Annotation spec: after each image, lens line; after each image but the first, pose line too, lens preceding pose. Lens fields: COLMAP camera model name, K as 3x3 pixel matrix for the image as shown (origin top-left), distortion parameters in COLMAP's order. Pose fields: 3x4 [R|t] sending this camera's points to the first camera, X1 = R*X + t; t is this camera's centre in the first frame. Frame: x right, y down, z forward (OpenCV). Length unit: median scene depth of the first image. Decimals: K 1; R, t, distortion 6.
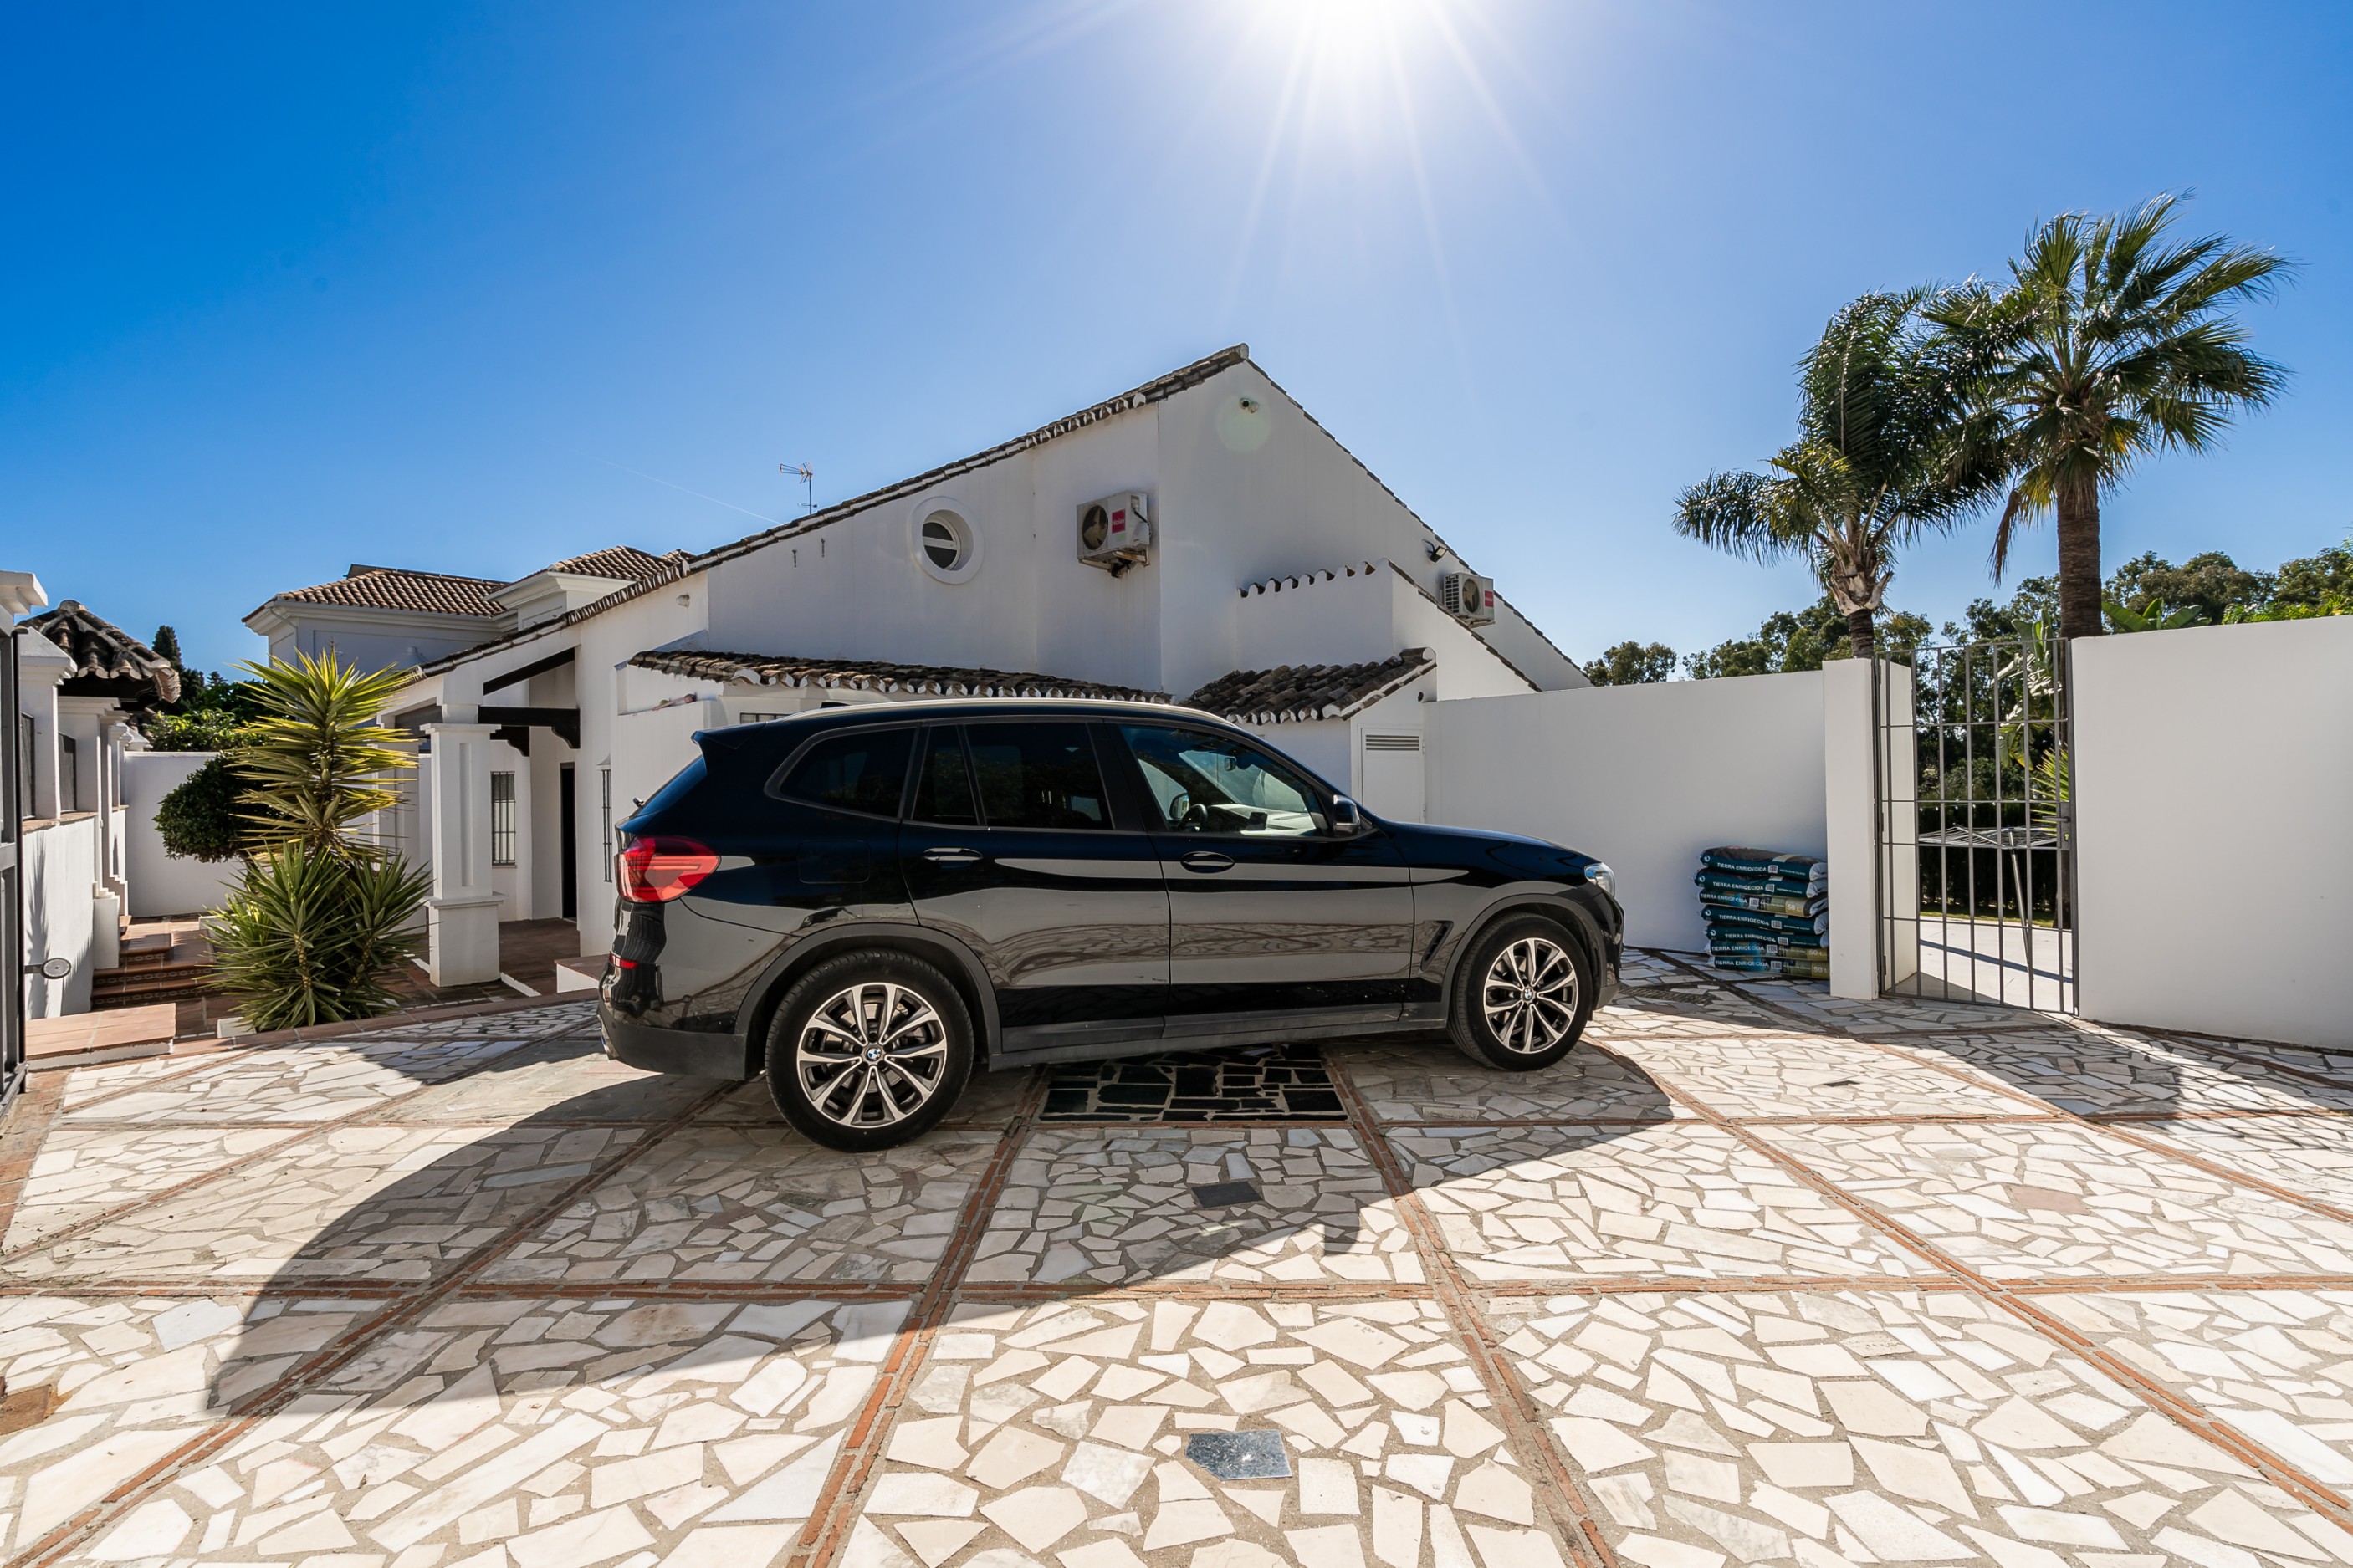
lens RADIAL K [[1061.2, 0, 1171.5], [0, 1061.2, 769.5], [0, 0, 1]] dist [-0.015370, 0.010419]
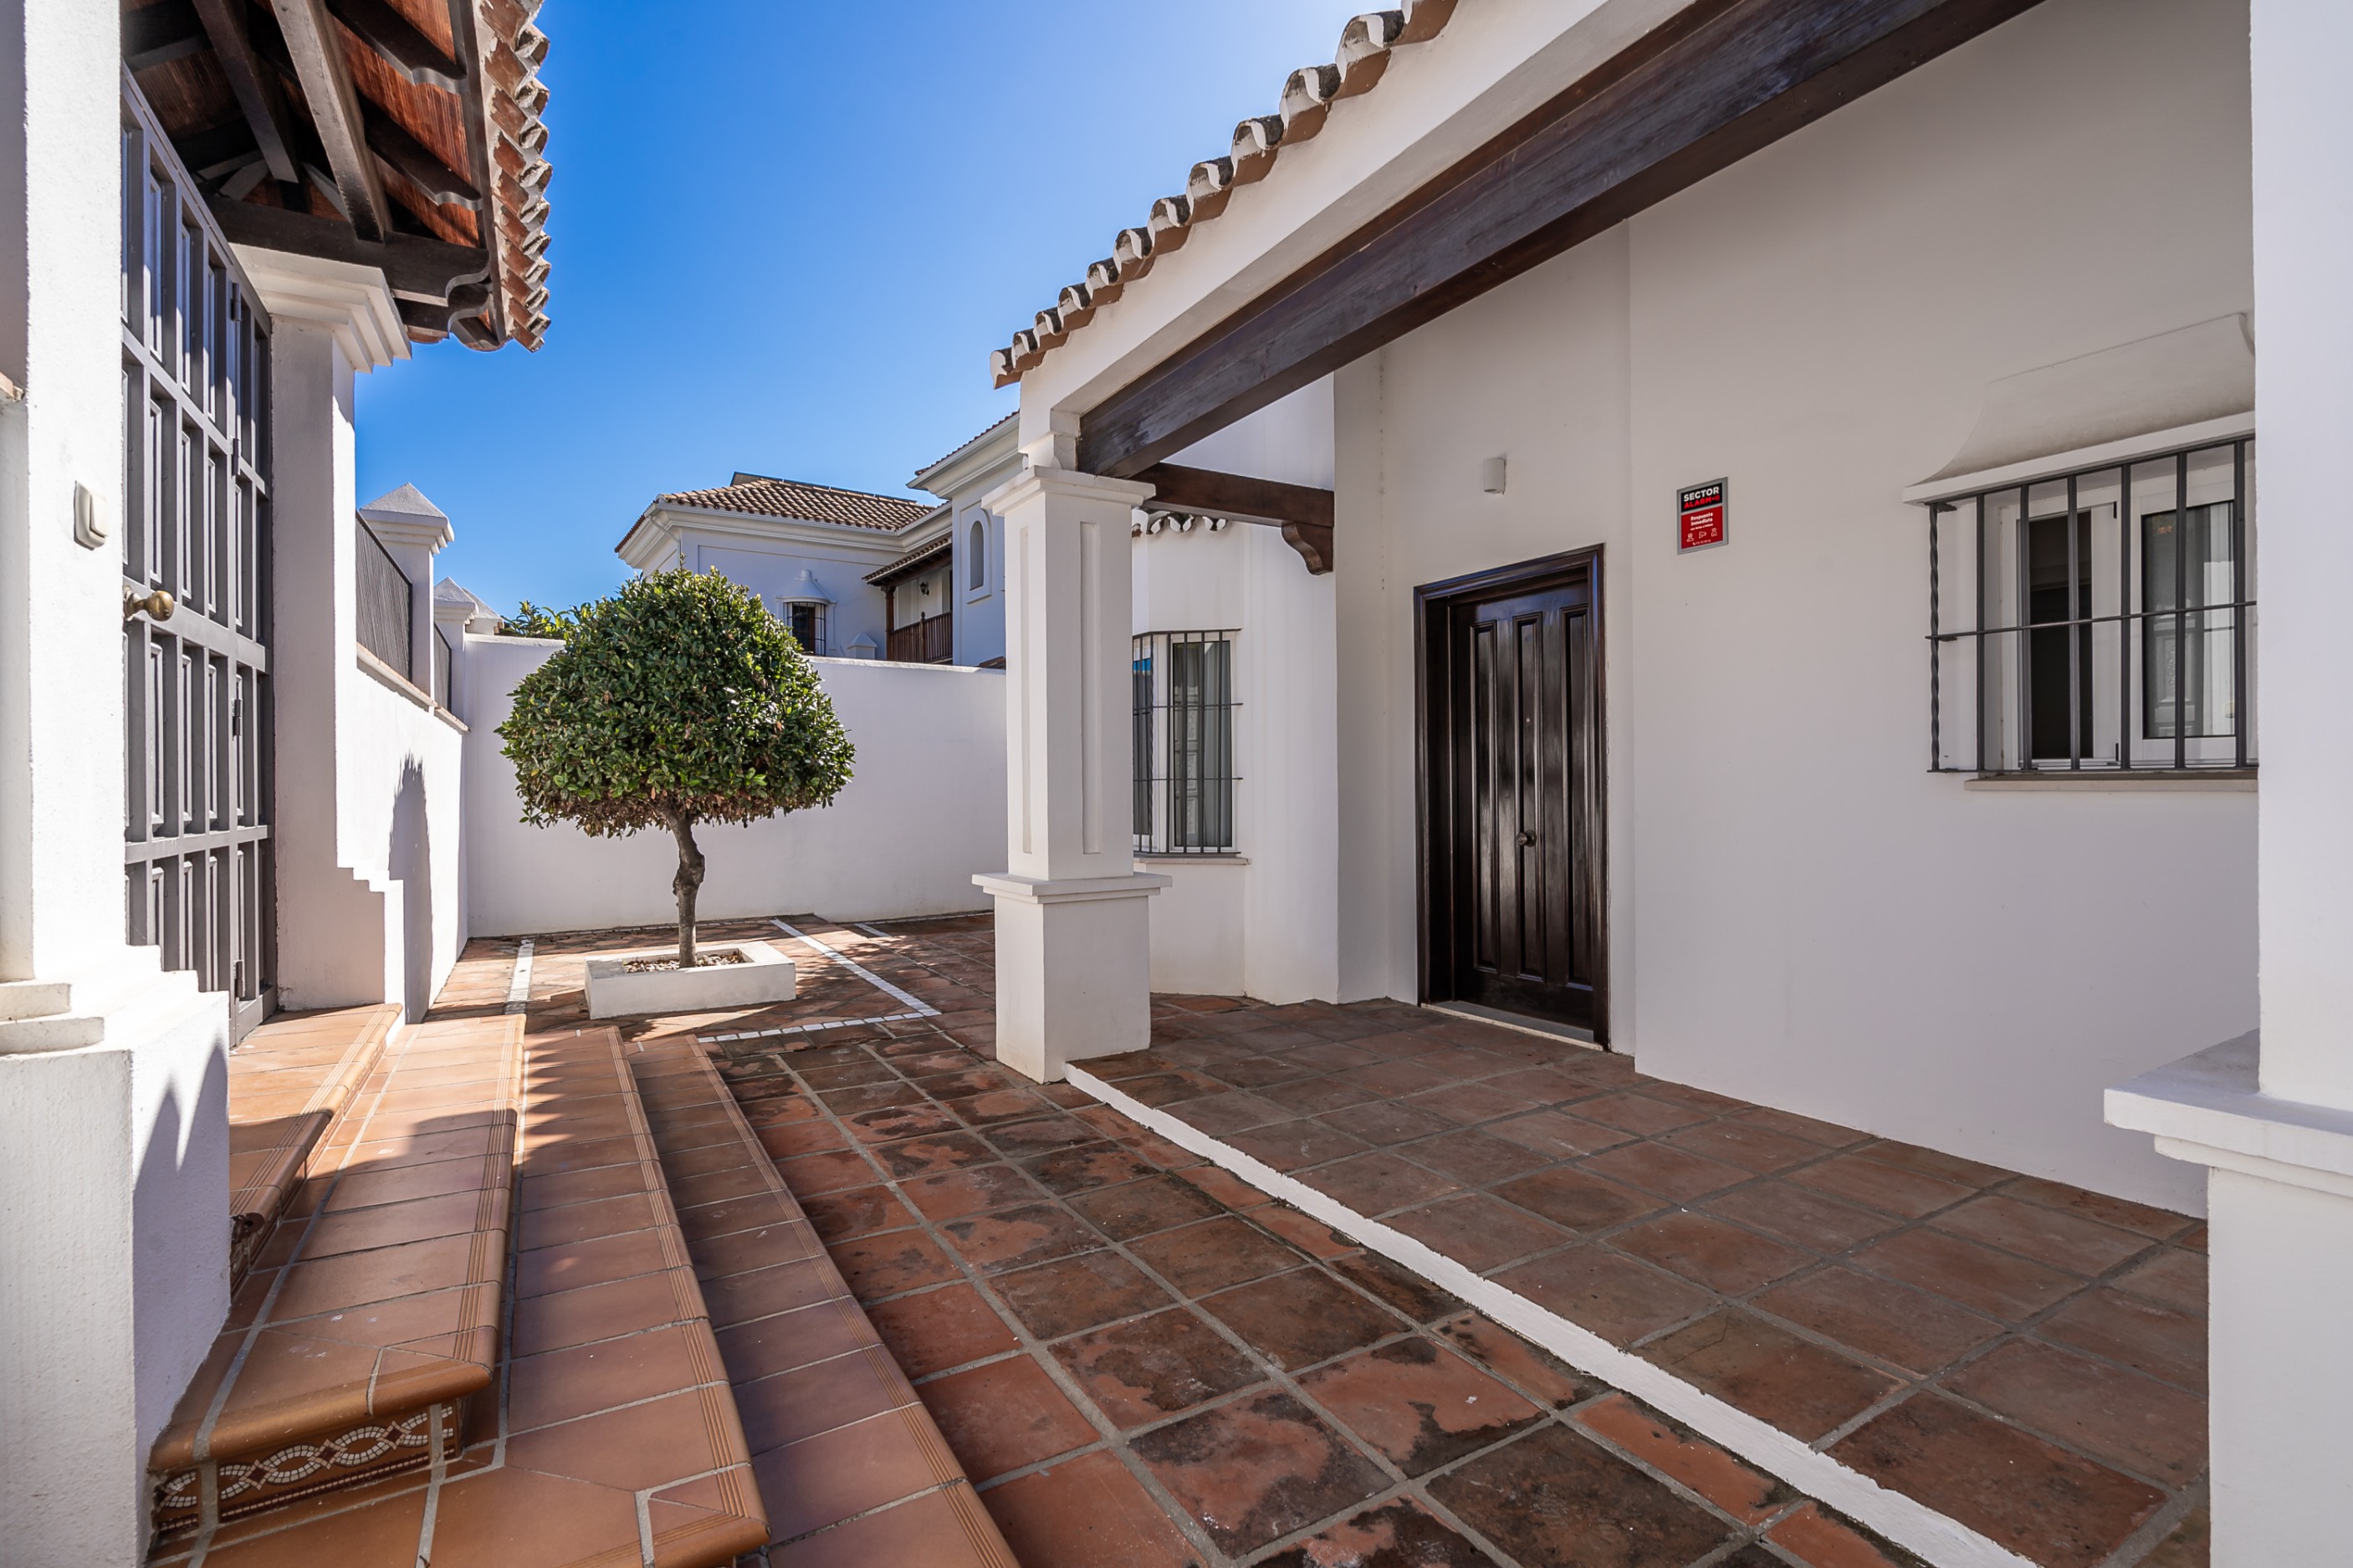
lens RADIAL K [[1070.8, 0, 1177.0], [0, 1070.8, 777.3], [0, 0, 1]] dist [-0.002776, 0.000174]
pose [[0.975265, 0.008189, -0.220885, -0.464913], [-0.007758, 0.999966, 0.002818, 0.048014], [0.220901, -0.001035, 0.975296, 0.494580]]
